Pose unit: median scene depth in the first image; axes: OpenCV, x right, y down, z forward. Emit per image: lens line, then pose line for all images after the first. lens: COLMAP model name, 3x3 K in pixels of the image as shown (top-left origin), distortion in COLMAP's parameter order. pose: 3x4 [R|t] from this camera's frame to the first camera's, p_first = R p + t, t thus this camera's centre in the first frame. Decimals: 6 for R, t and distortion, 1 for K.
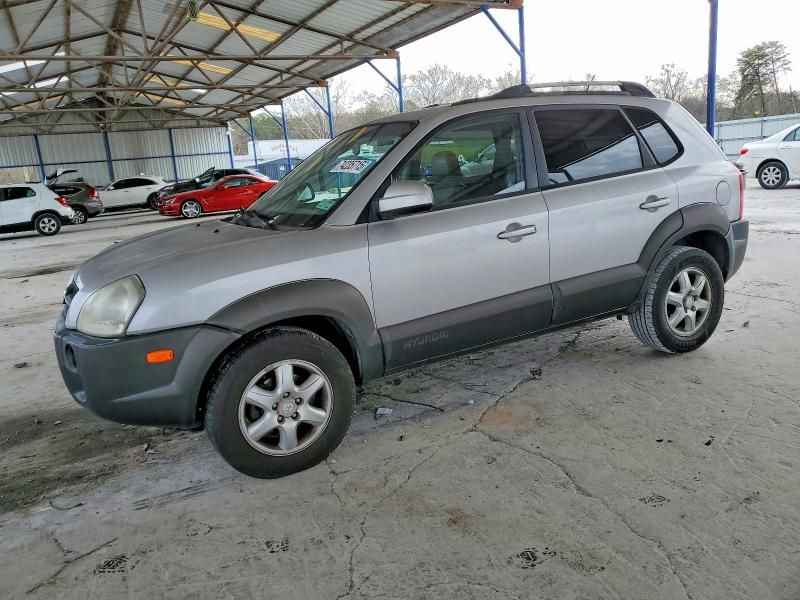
lens RADIAL K [[598.9, 0, 401.0], [0, 598.9, 287.8], [0, 0, 1]] dist [0.009649, 0.007140]
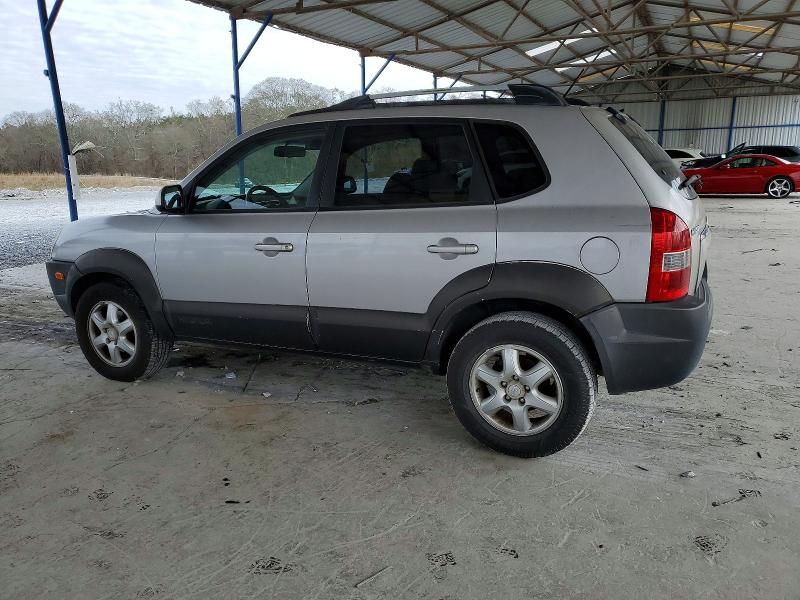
lens RADIAL K [[595.7, 0, 386.2], [0, 595.7, 297.7], [0, 0, 1]] dist [0.003730, 0.003302]
pose [[0.619221, 0.245917, -0.745714, 0.401988], [-0.194783, 0.968116, 0.157517, -0.076137], [0.760674, 0.047715, 0.647378, 0.179987]]
